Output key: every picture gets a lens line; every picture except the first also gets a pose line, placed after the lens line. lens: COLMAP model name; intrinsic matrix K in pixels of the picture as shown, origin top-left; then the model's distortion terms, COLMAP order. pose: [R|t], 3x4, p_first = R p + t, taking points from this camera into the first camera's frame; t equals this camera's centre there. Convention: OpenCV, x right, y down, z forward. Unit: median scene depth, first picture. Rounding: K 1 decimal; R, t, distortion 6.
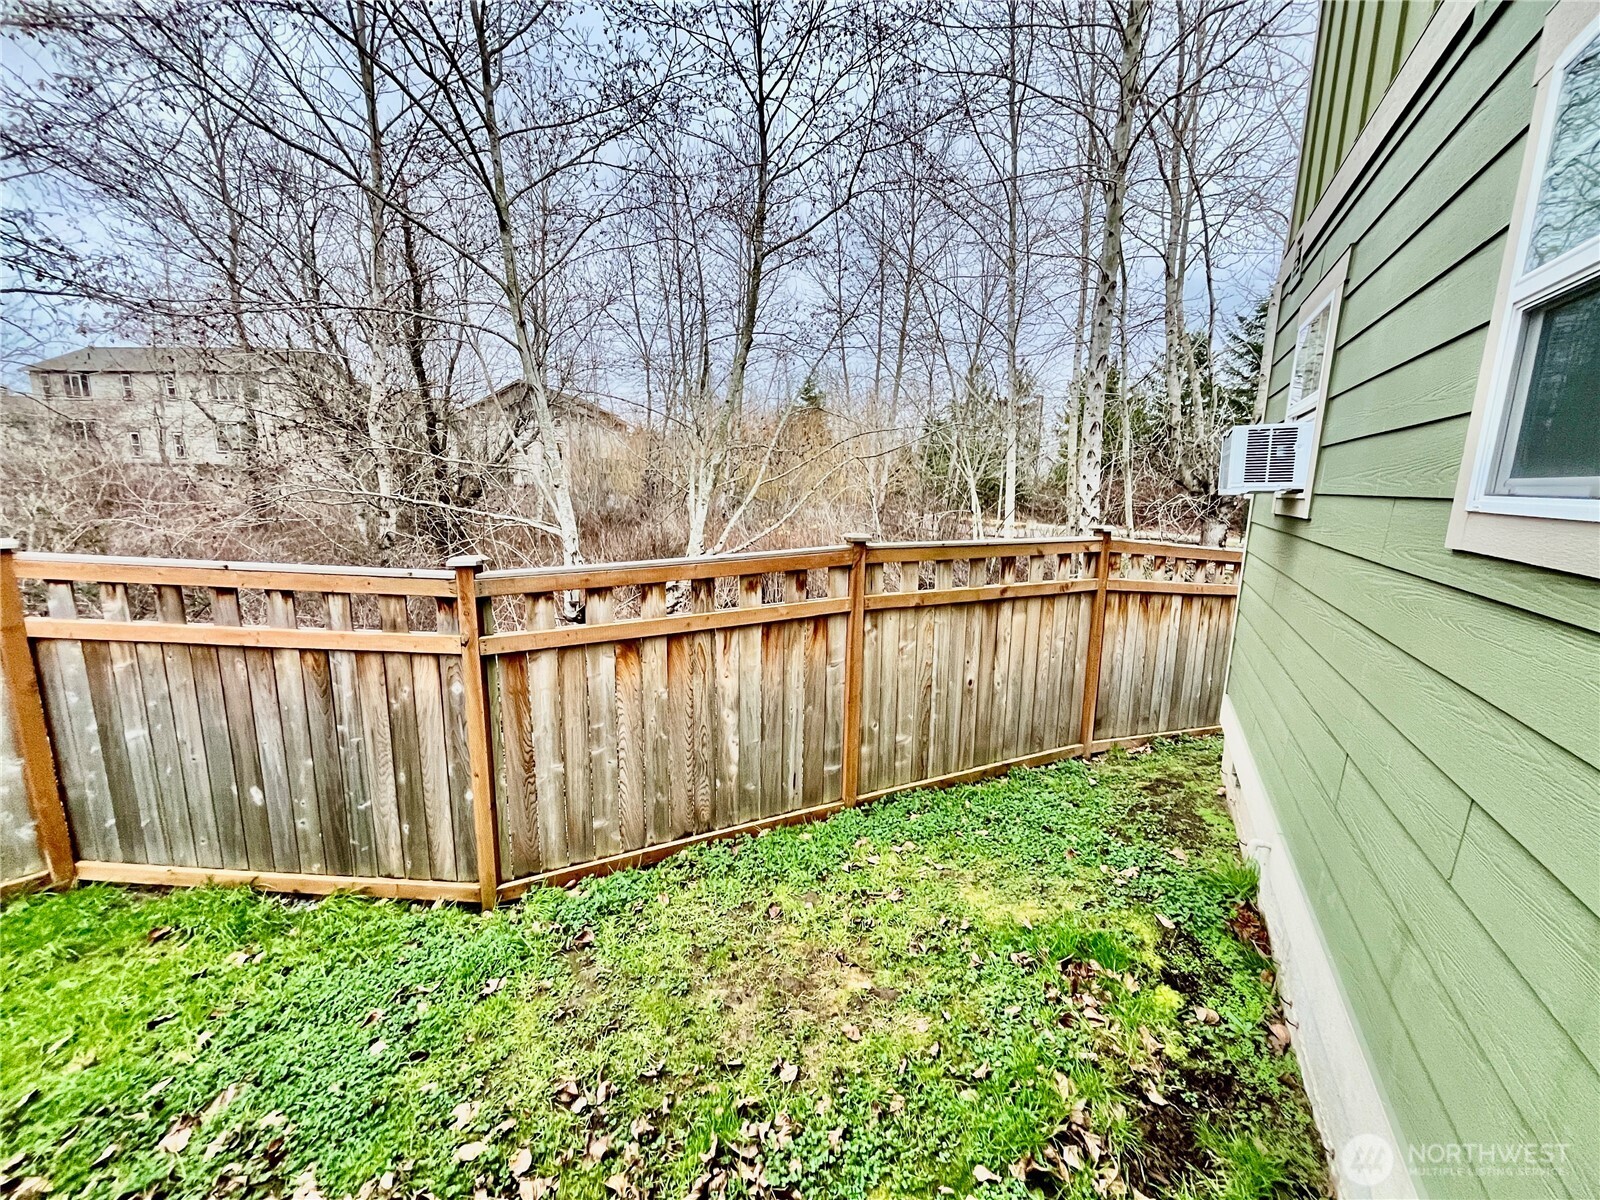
lens RADIAL K [[641.3, 0, 799.5], [0, 641.3, 597.4], [0, 0, 1]] dist [-0.003180, -0.000080]
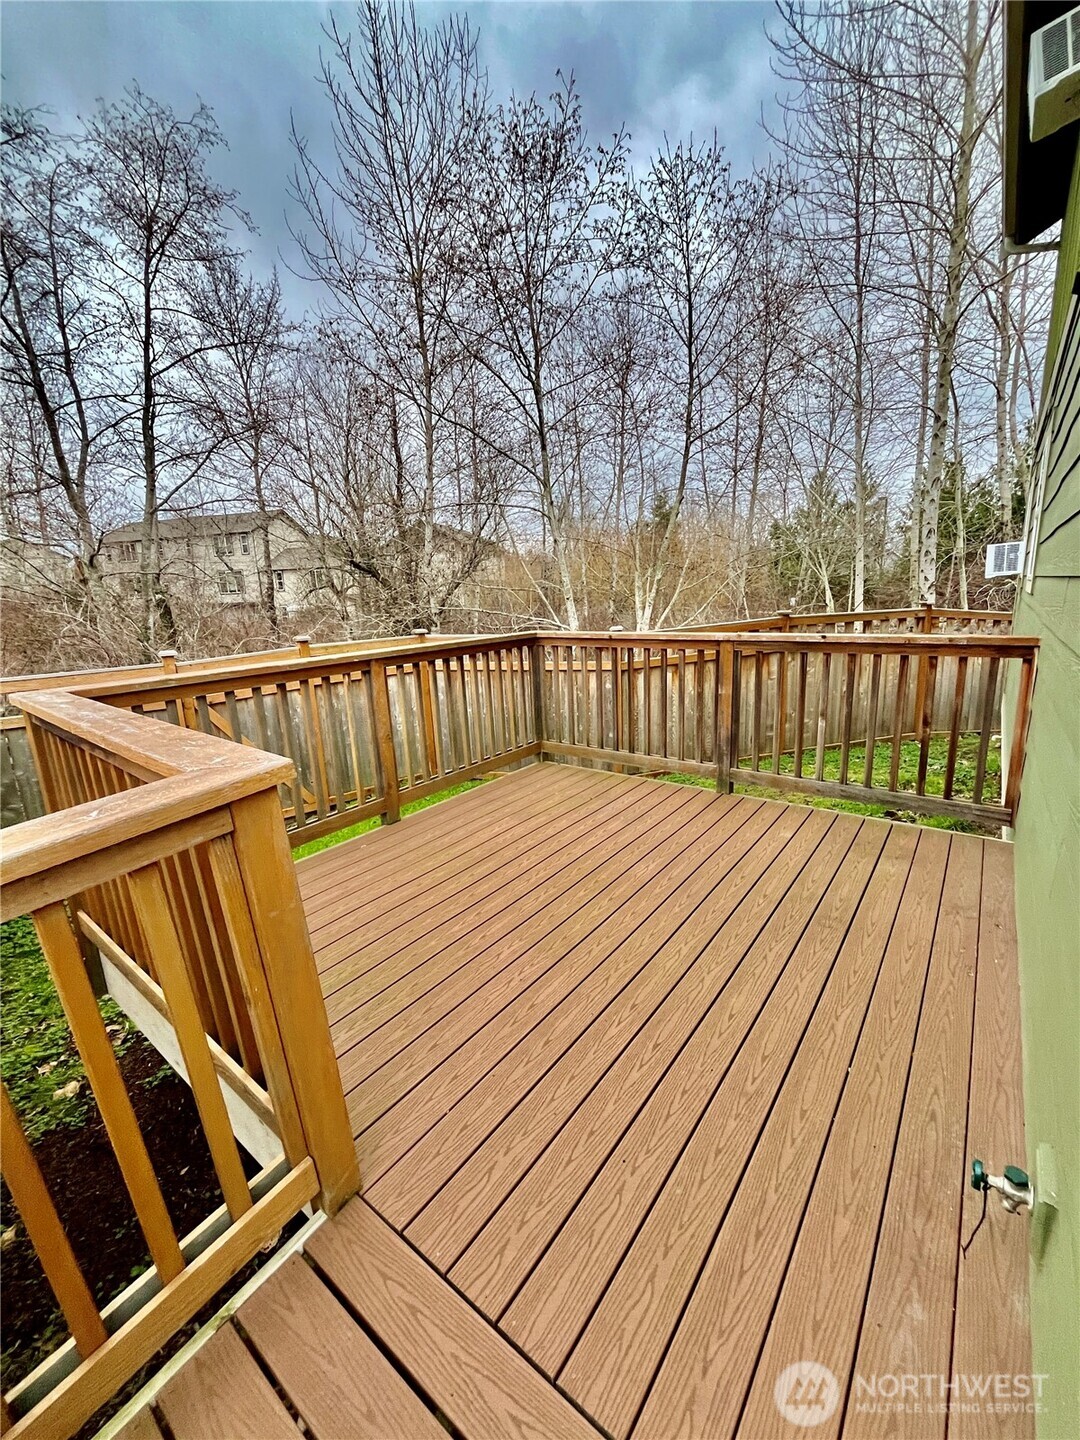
lens RADIAL K [[577.2, 0, 543.2], [0, 577.2, 718.2], [0, 0, 1]] dist [-0.003180, -0.000080]
pose [[0.984151, -0.020974, -0.176087, -0.118263], [0.027268, 0.999070, 0.033403, 0.053525], [0.175223, -0.037676, 0.983808, -0.309459]]
